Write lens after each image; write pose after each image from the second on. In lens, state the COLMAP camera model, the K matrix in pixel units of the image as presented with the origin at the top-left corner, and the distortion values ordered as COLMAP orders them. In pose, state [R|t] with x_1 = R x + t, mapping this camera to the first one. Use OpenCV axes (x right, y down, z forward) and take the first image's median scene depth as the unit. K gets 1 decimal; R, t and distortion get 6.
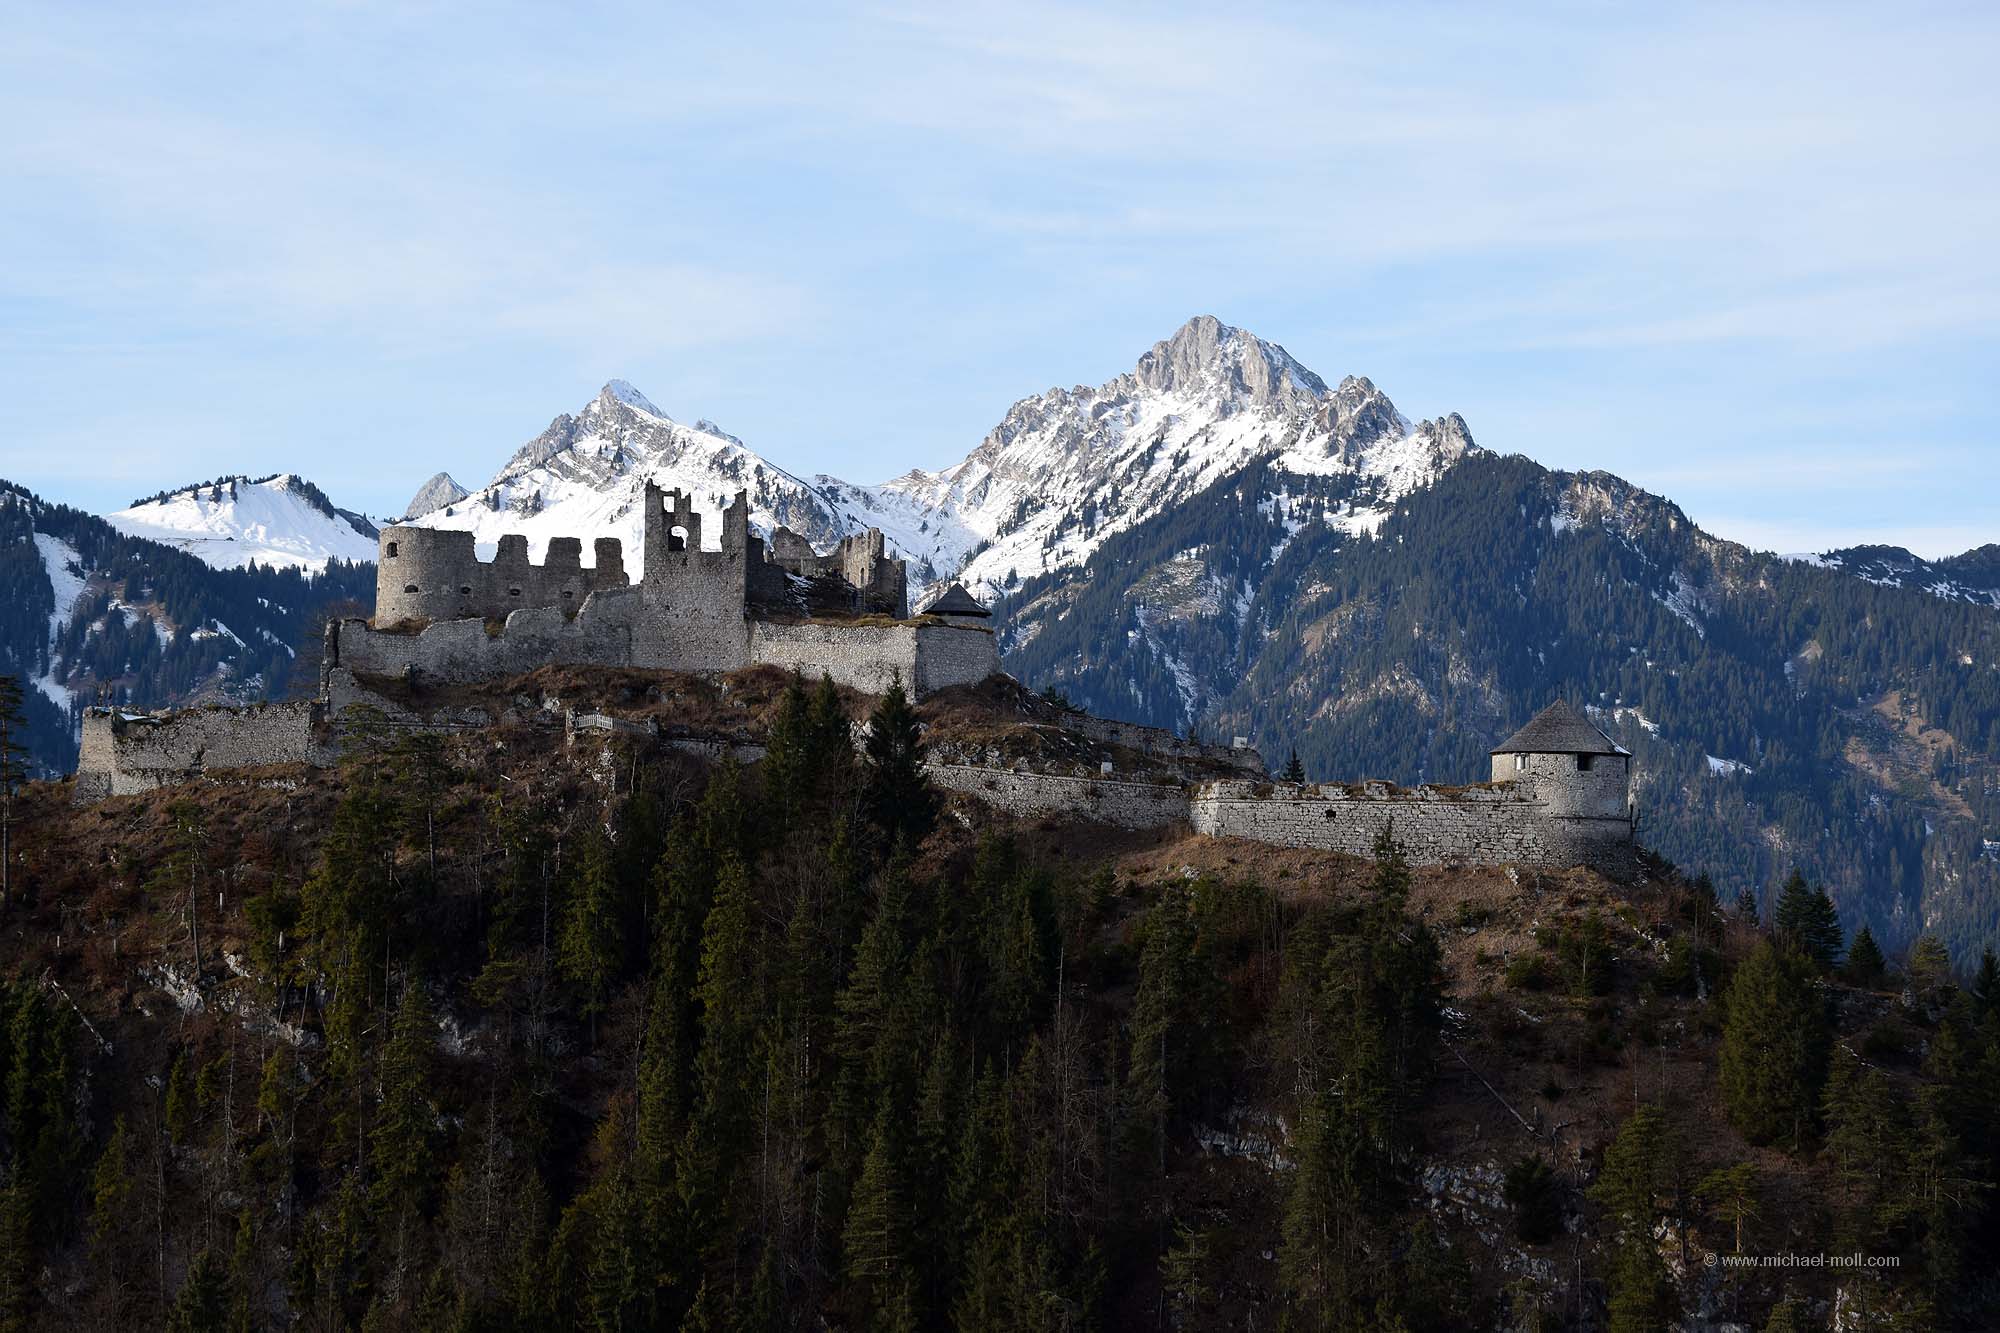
lens RADIAL K [[3609.6, 0, 1000.0], [0, 3609.6, 666.5], [0, 0, 1]] dist [0.312067, 0.198865]
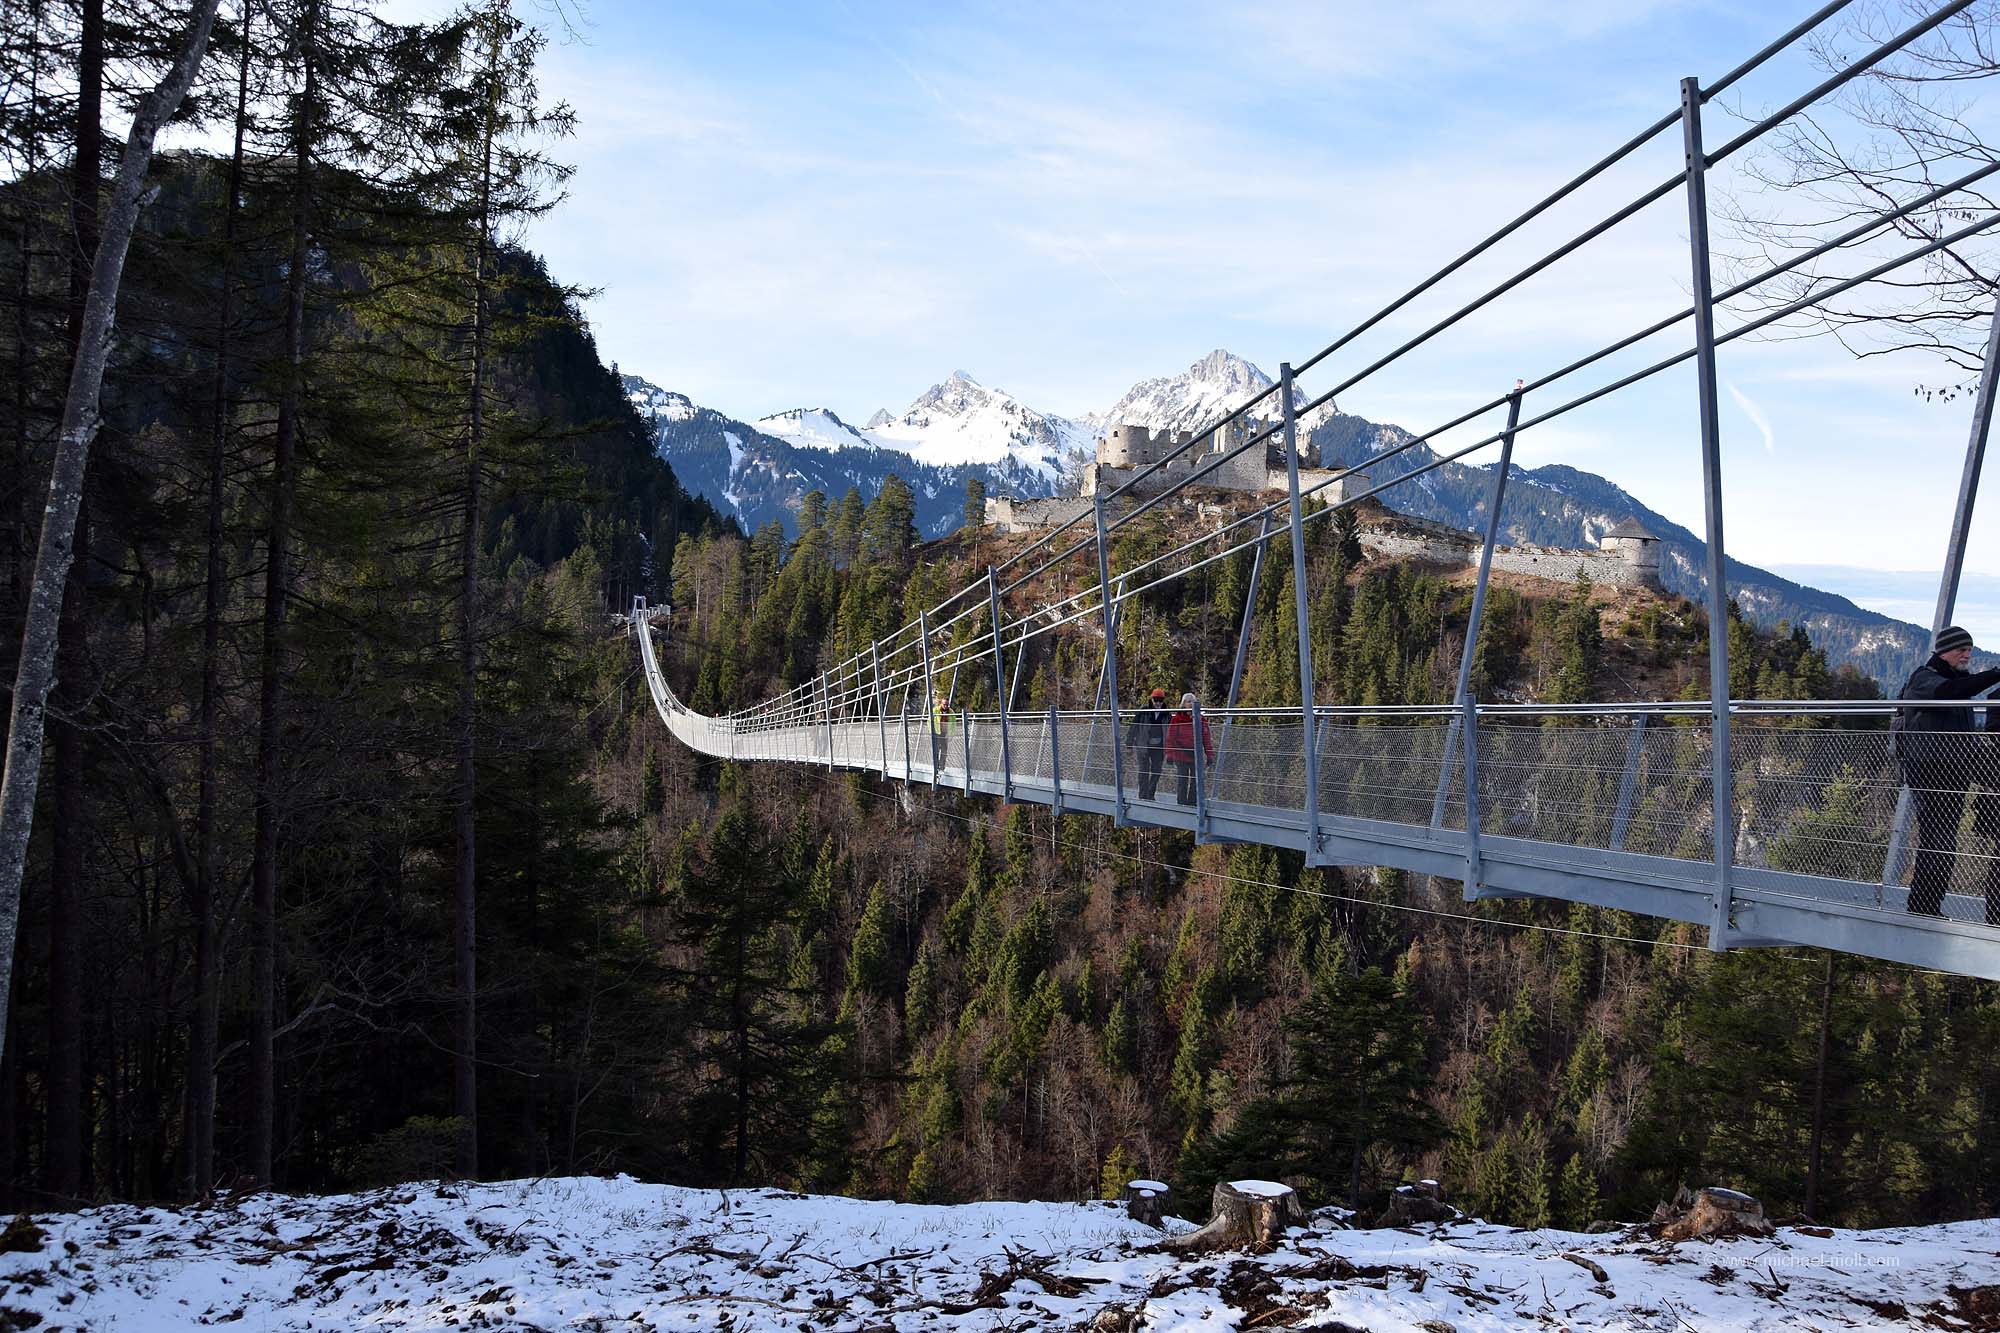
lens RADIAL K [[1574.2, 0, 1009.2], [0, 1574.2, 669.0], [0, 0, 1]] dist [-0.157444, 0.135004]
pose [[0.997197, 0.039342, -0.063641, -0.169983], [-0.032248, 0.993531, 0.108890, 0.011333], [0.067513, -0.106532, 0.992015, -0.032802]]
